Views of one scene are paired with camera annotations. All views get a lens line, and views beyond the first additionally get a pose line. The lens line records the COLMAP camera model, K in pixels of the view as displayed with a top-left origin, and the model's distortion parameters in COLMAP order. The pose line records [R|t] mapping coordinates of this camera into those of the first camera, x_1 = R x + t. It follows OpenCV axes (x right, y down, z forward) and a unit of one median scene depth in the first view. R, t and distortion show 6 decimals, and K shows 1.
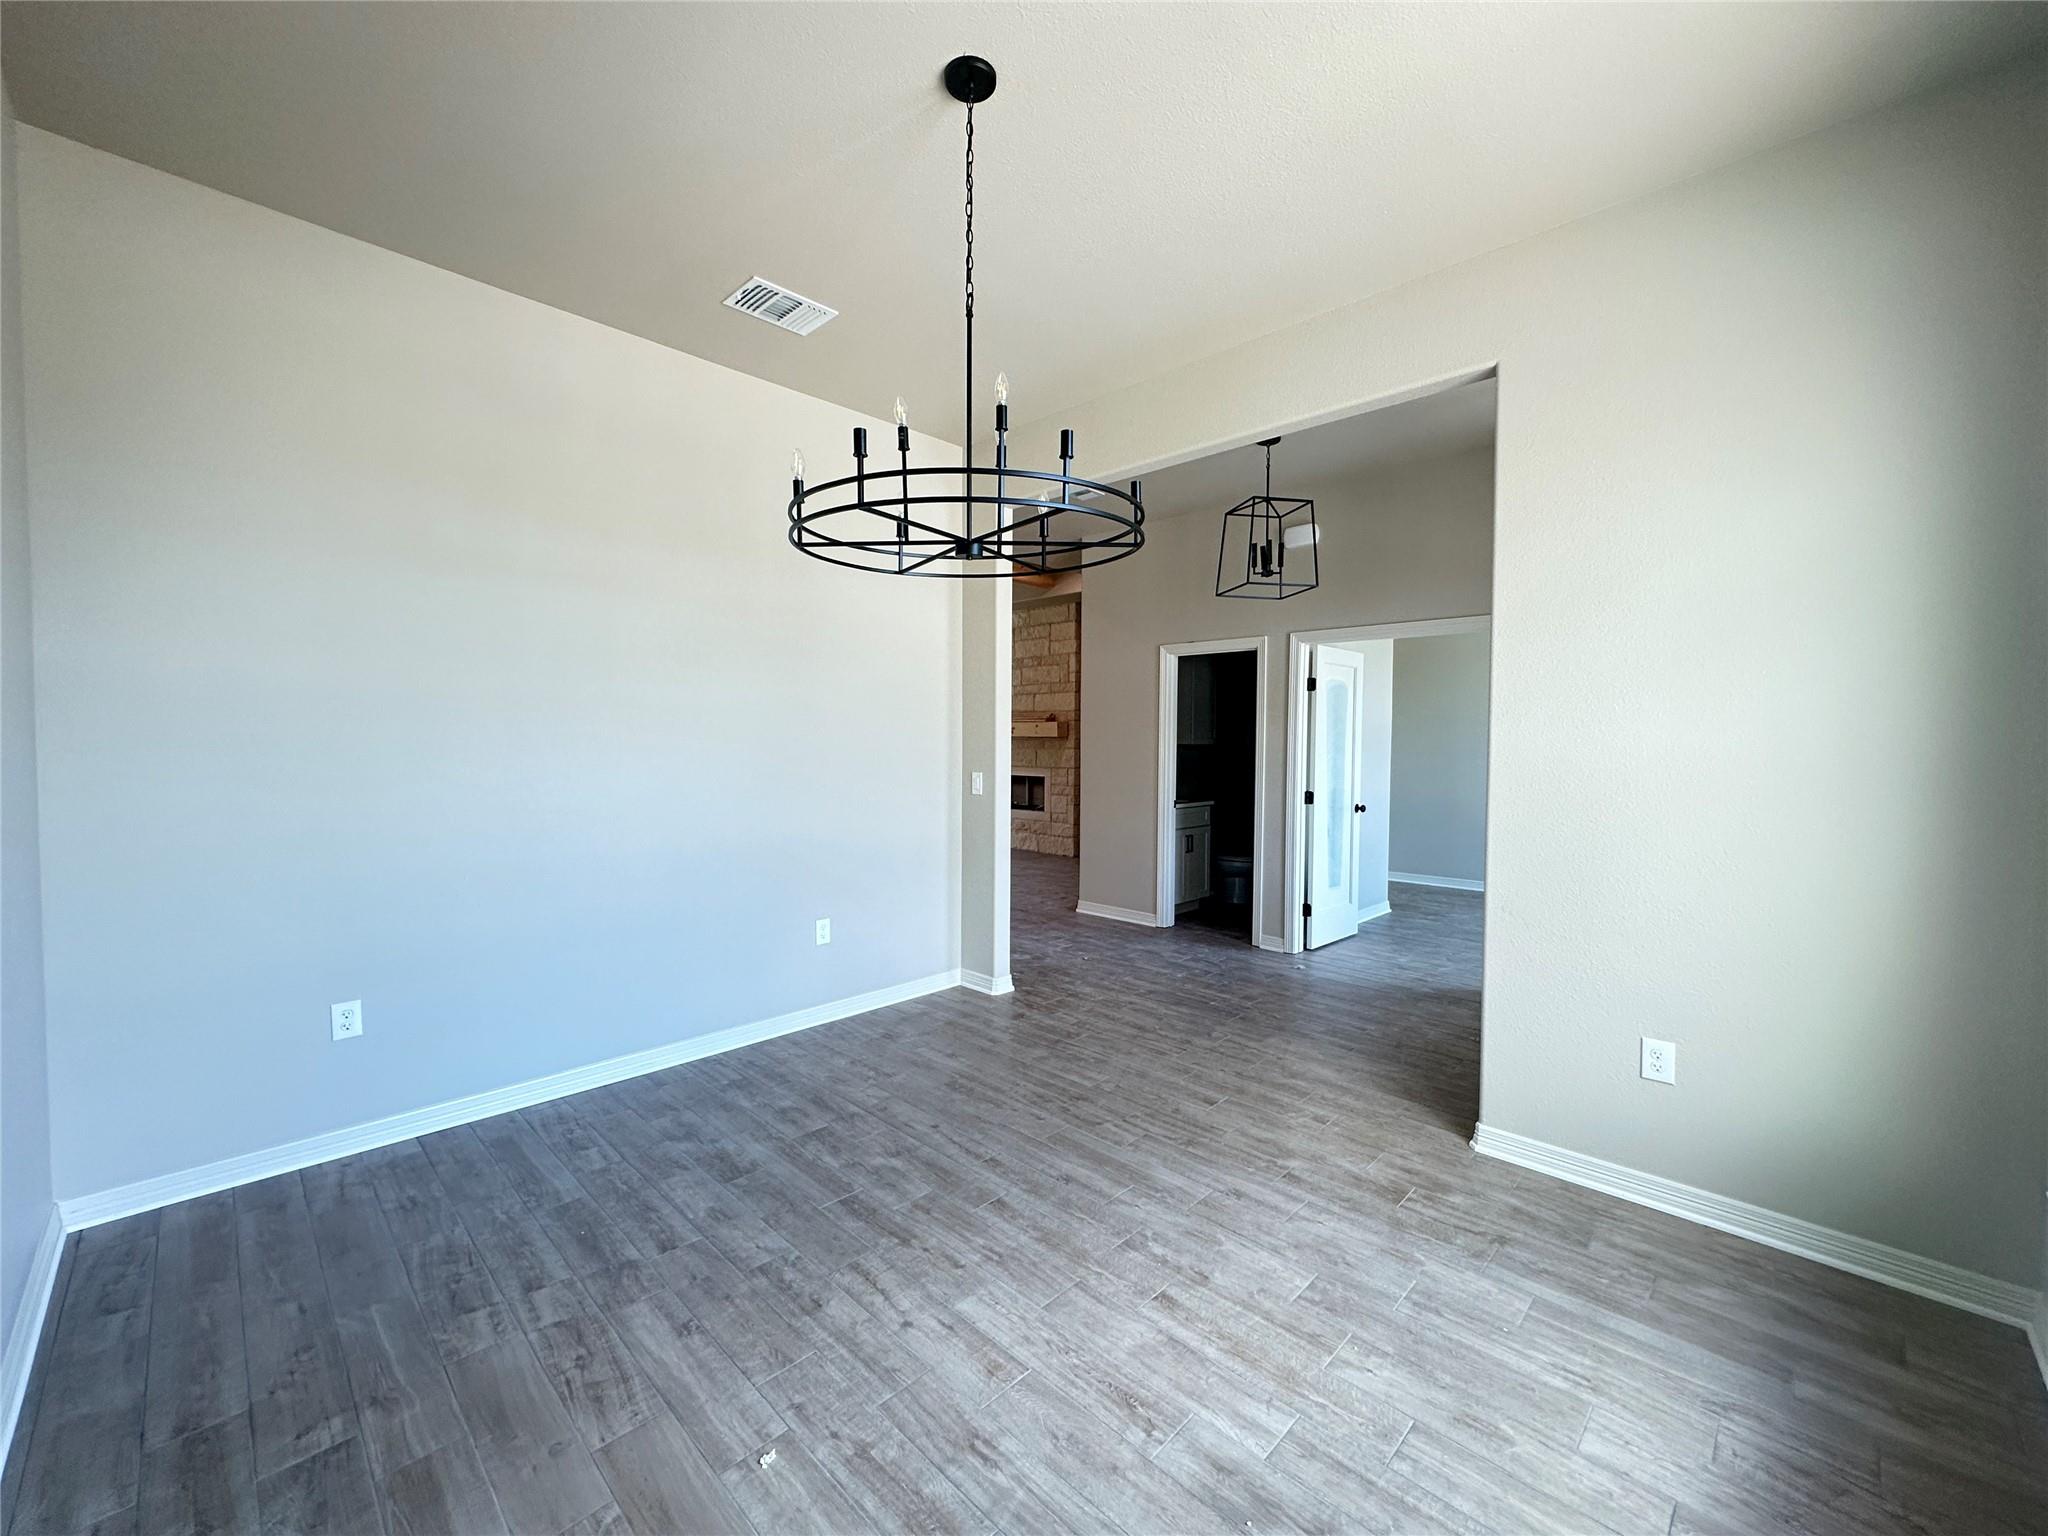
lens RADIAL K [[816.4, 0, 1019.8], [0, 816.4, 767.5], [0, 0, 1]] dist [-0.001964, 0.000788]
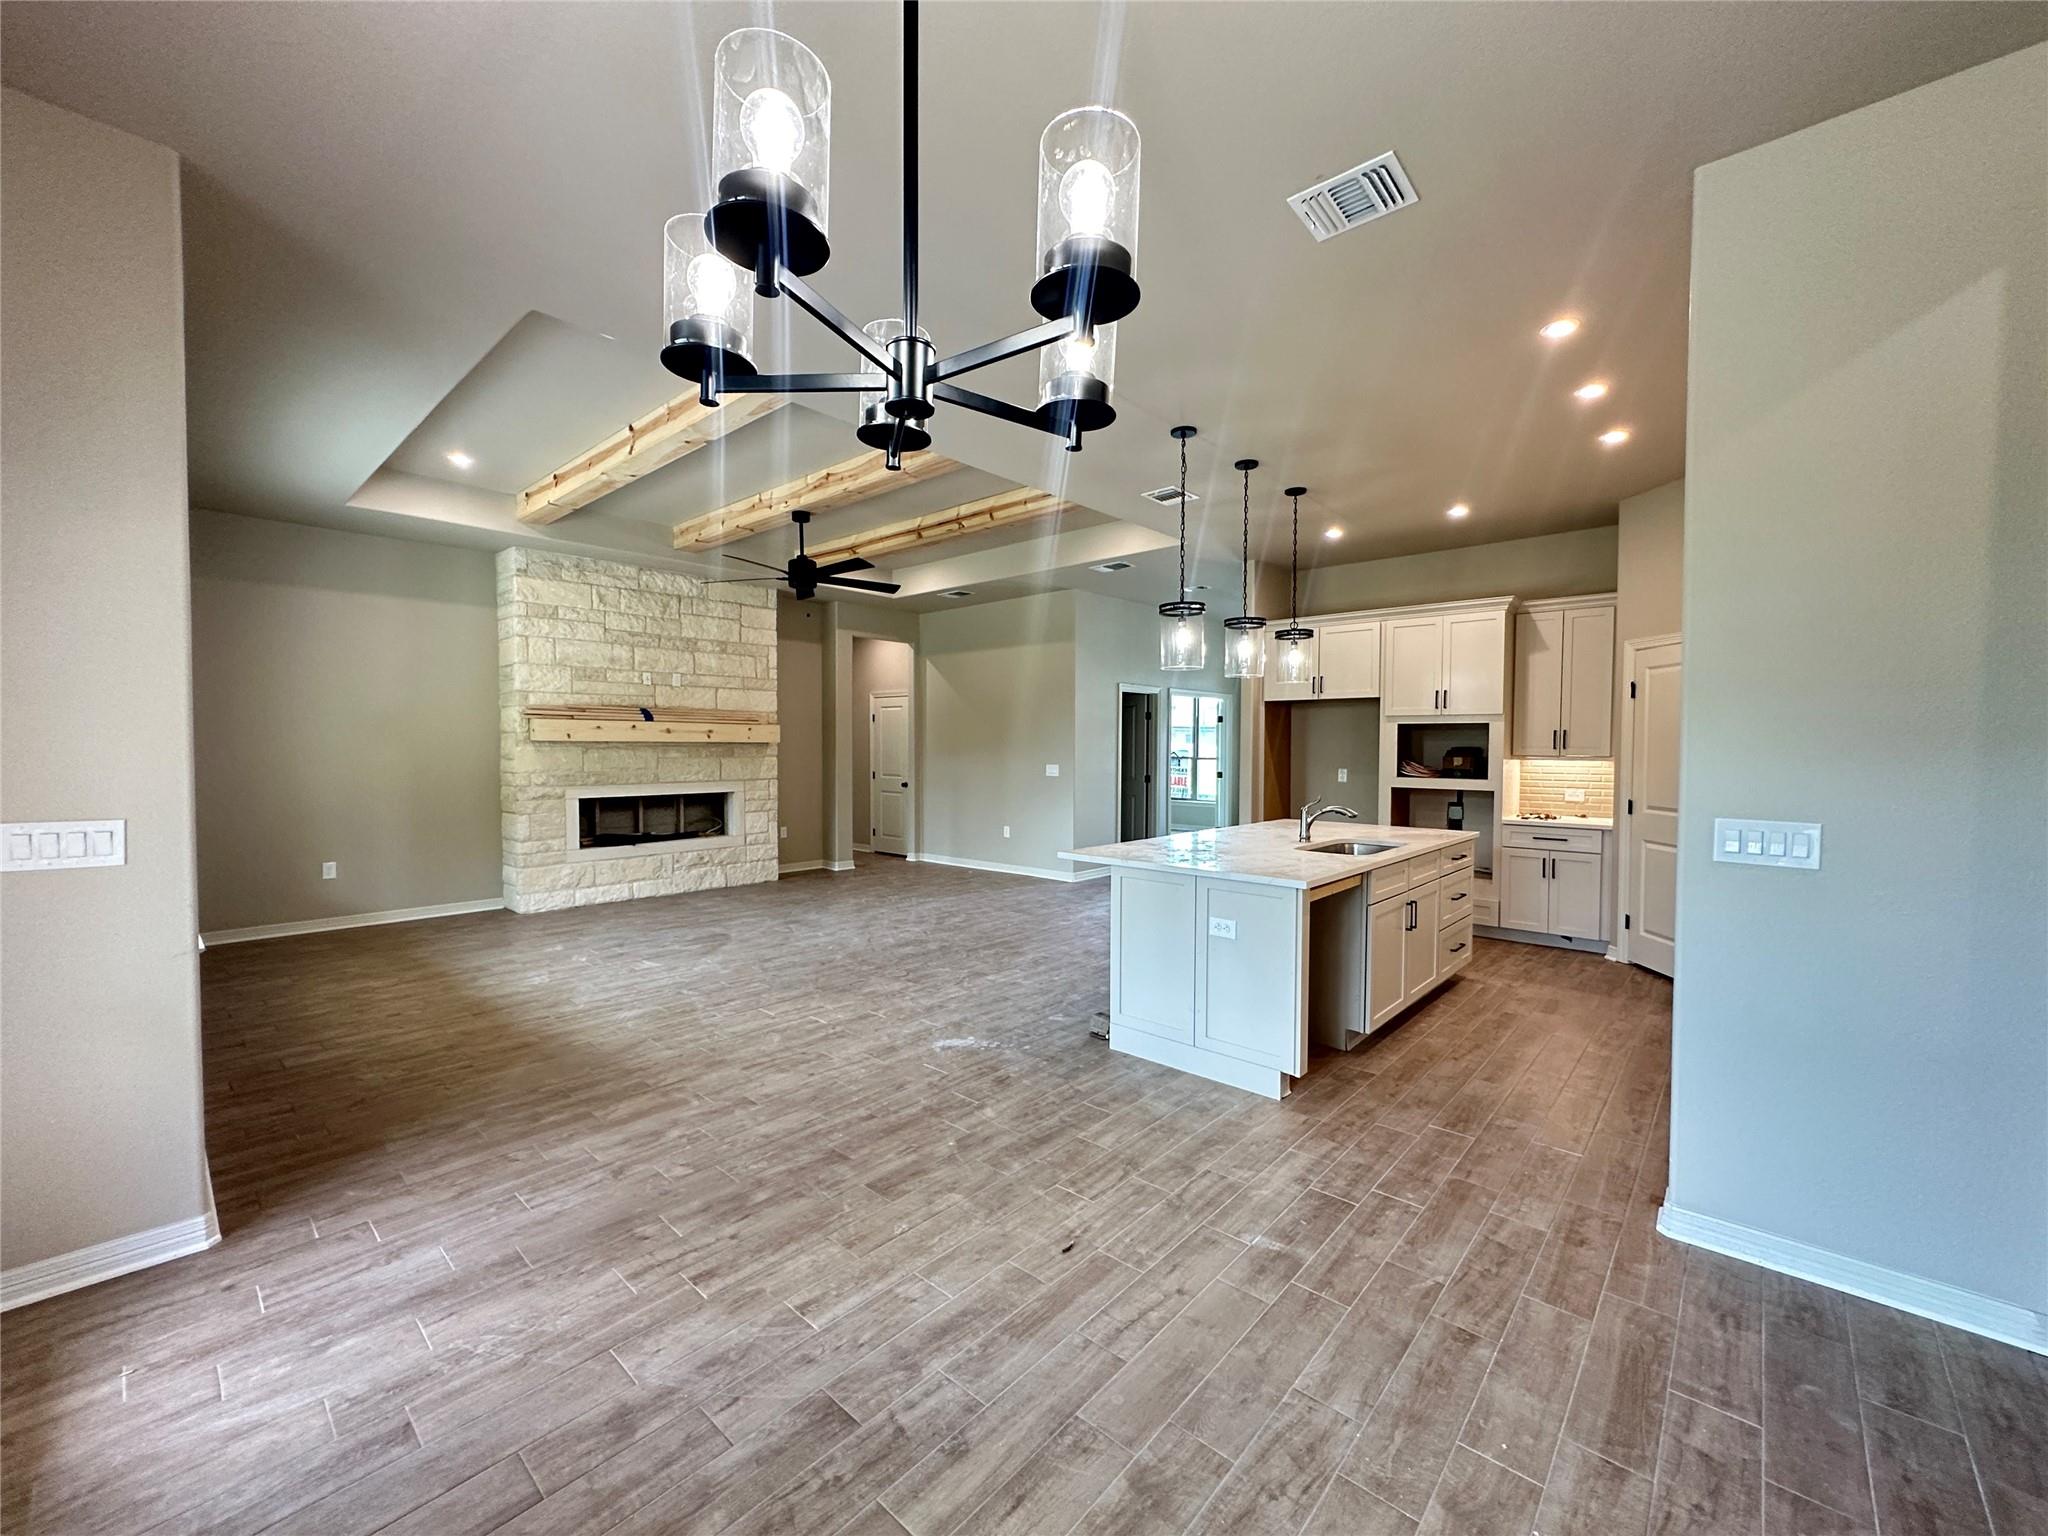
lens RADIAL K [[816.4, 0, 1019.8], [0, 816.4, 767.5], [0, 0, 1]] dist [-0.001964, 0.000788]
pose [[-0.042070, -0.032832, 0.998575, -0.802084], [0.031263, 0.998927, 0.034160, -0.032039], [-0.998625, 0.032656, -0.040998, 0.761655]]
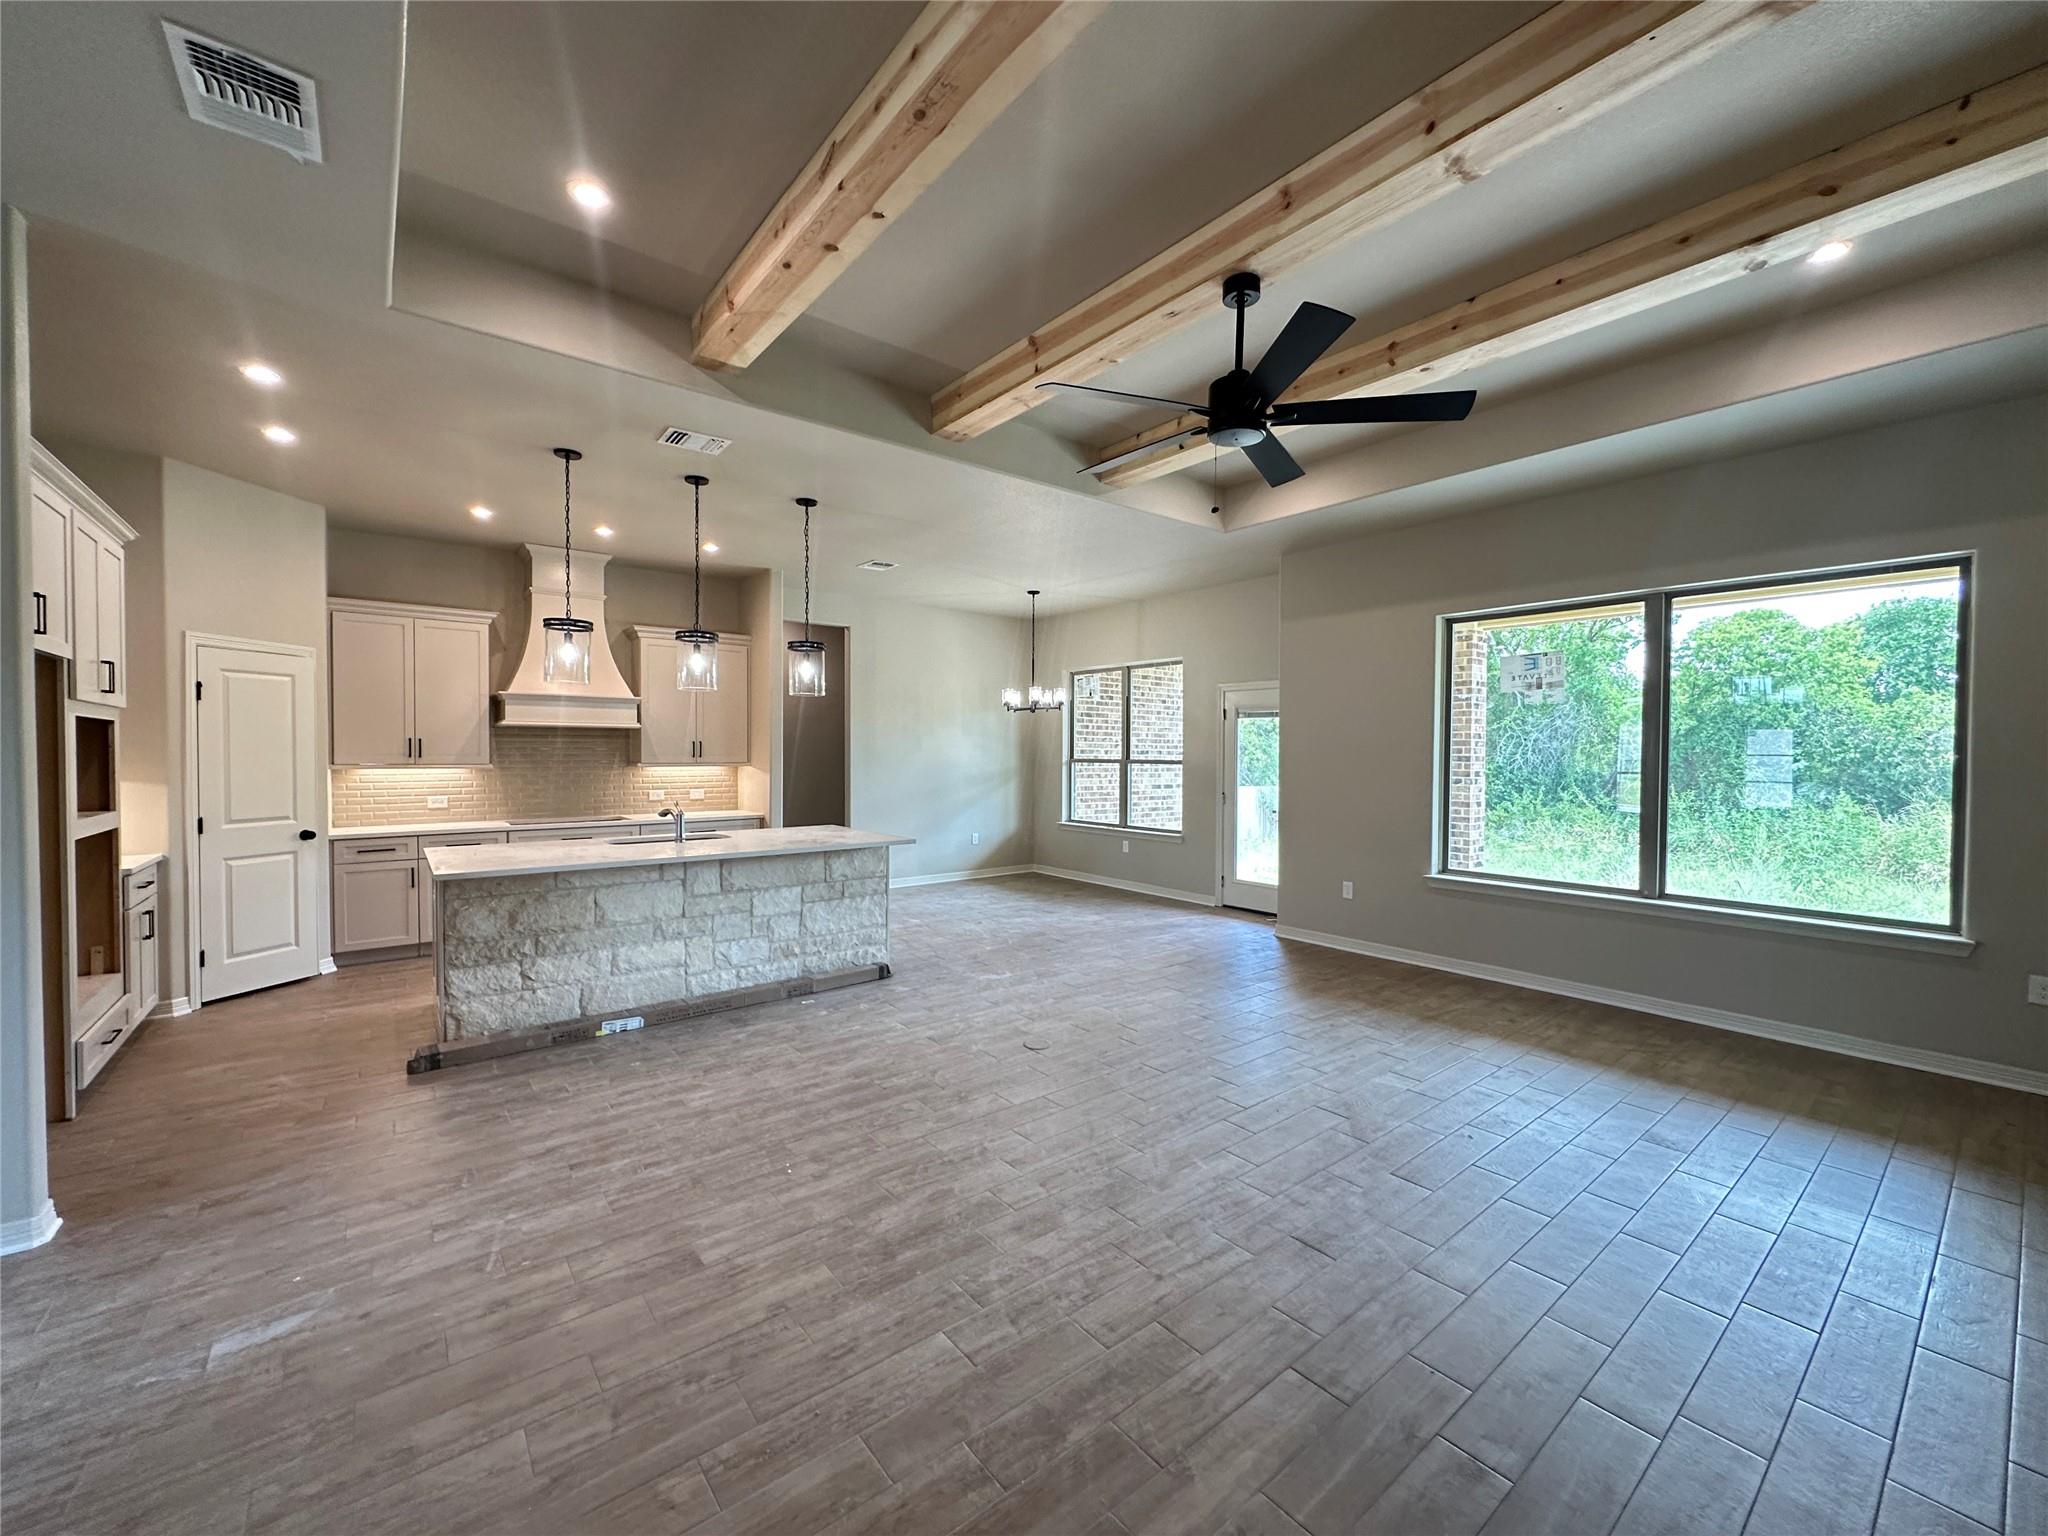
lens RADIAL K [[816.4, 0, 1019.8], [0, 816.4, 767.5], [0, 0, 1]] dist [-0.001964, 0.000788]
pose [[-0.120352, 0.015097, -0.992616, 0.113048], [-0.038449, 0.999063, 0.019857, -0.035517], [0.991986, 0.040555, -0.119659, 0.856068]]
